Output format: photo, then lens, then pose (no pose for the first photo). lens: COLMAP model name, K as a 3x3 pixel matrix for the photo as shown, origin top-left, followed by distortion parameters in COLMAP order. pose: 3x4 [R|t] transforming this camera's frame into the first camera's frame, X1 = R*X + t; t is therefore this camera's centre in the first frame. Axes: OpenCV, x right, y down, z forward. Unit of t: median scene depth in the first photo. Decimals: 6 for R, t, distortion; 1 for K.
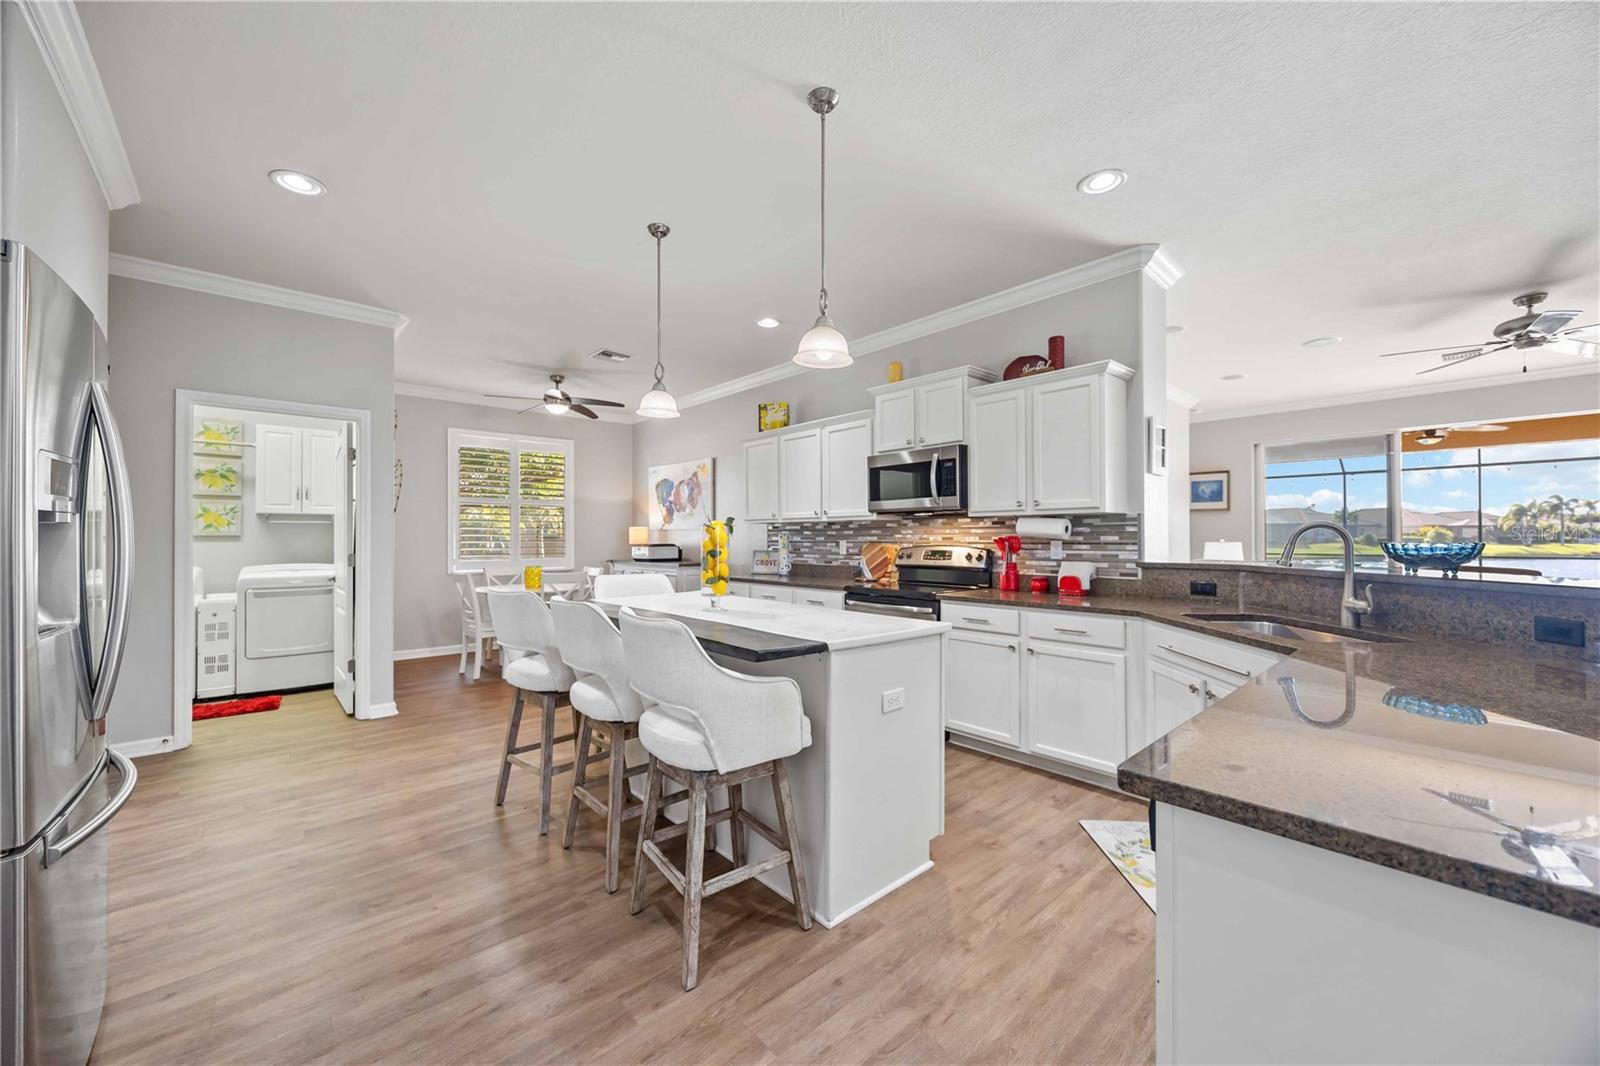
lens RADIAL K [[609.8, 0, 795.7], [0, 609.8, 528.5], [0, 0, 1]] dist [-0.004428, 0.000695]
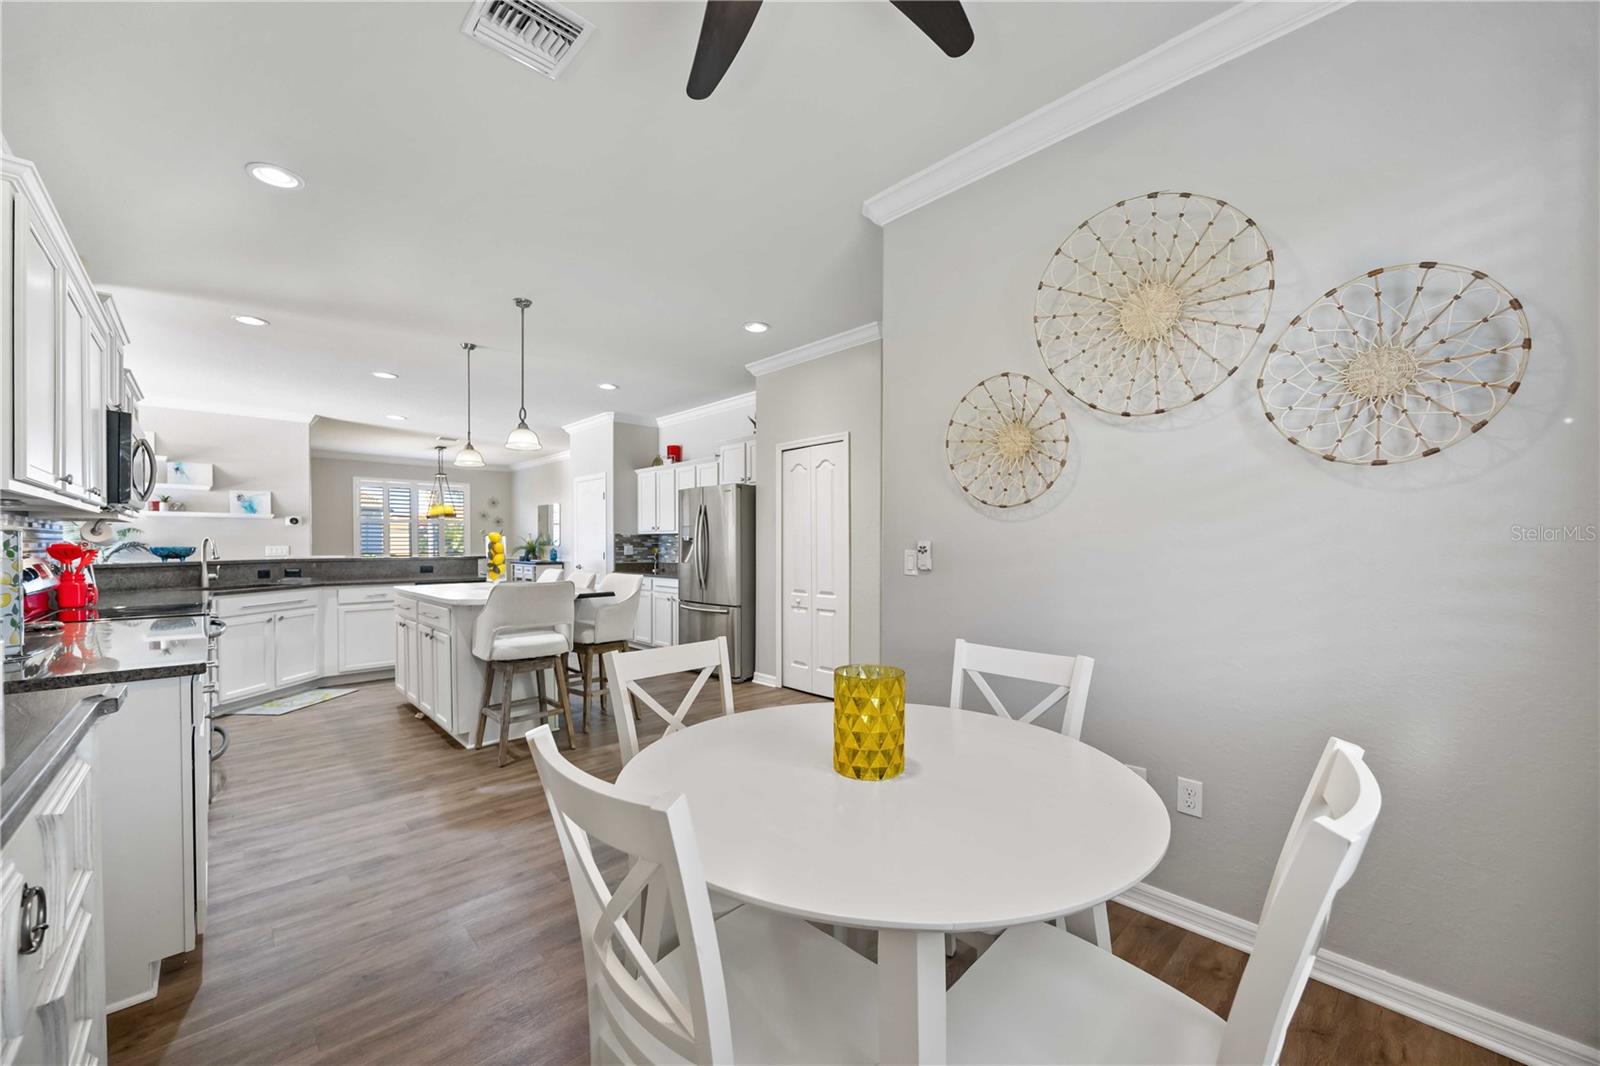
lens RADIAL K [[609.8, 0, 801.4], [0, 609.8, 556.0], [0, 0, 1]] dist [-0.004428, 0.000695]
pose [[-0.999192, 0.003688, -0.040013, -0.516543], [0.003434, 0.999974, 0.006404, 0.023904], [0.040036, 0.006261, -0.999179, 1.568432]]
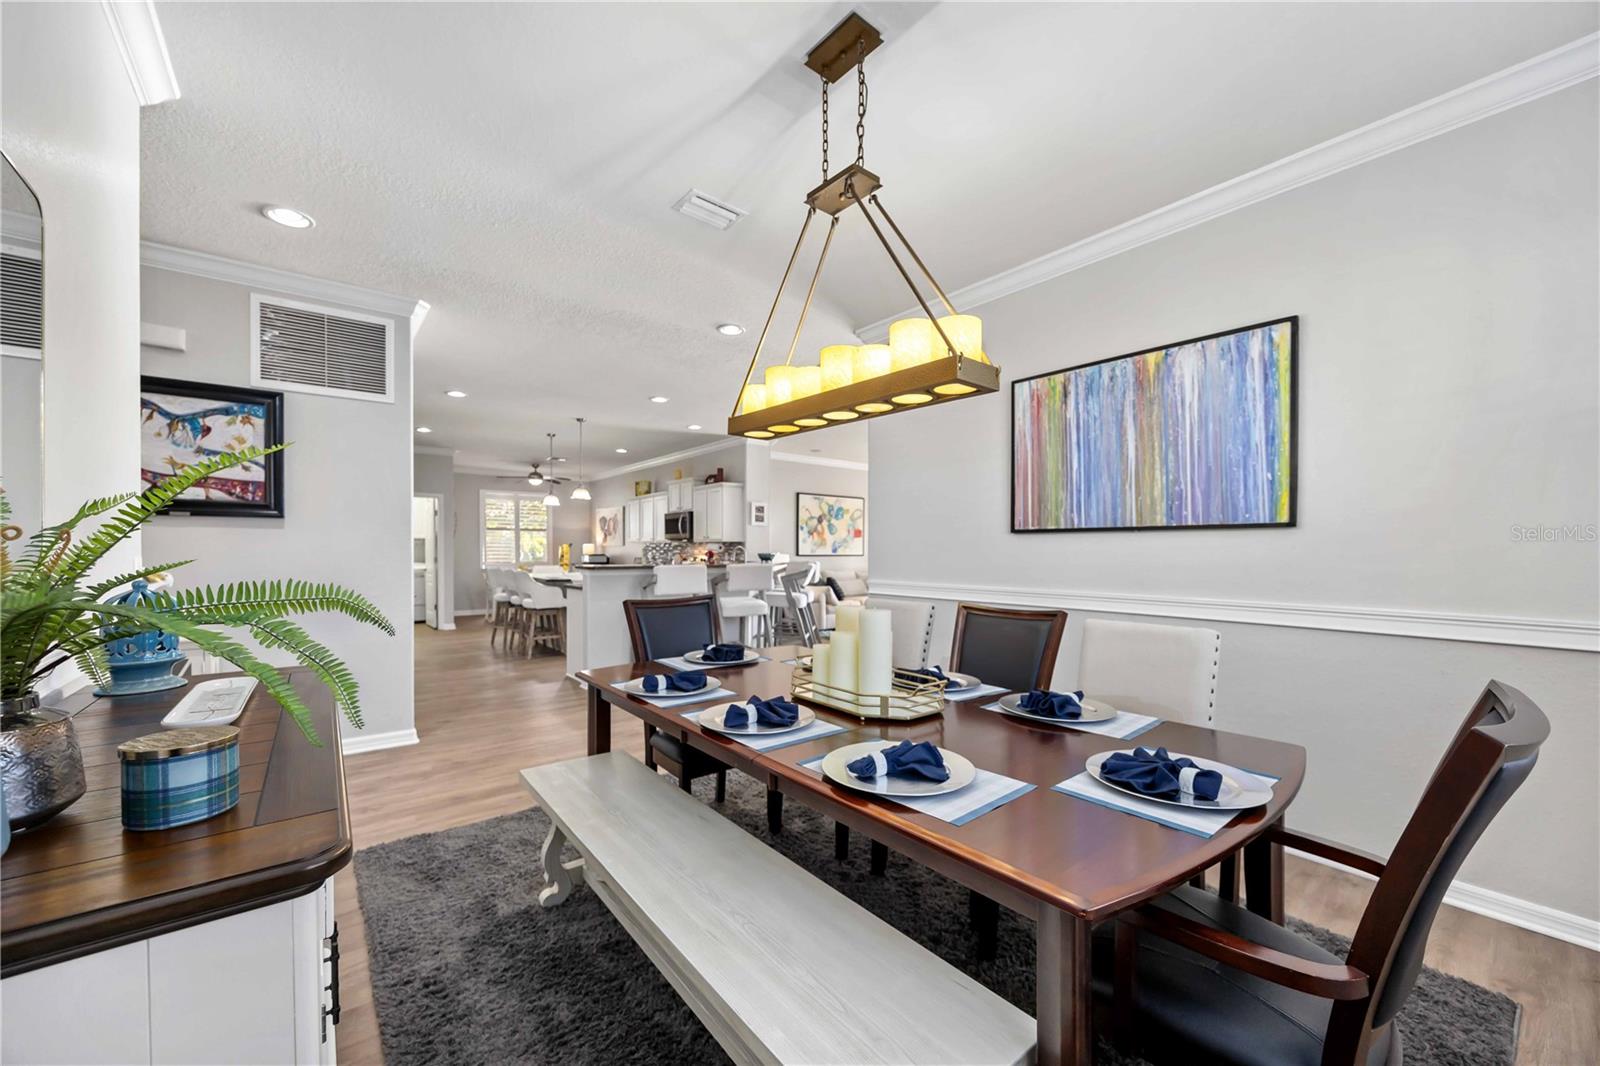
lens RADIAL K [[609.8, 0, 800.5], [0, 609.8, 557.2], [0, 0, 1]] dist [-0.004428, 0.000695]
pose [[0.998621, 0.004781, -0.052276, 0.682619], [-0.003555, 0.999717, 0.023504, -0.015224], [0.052373, -0.023286, 0.998356, -1.092690]]
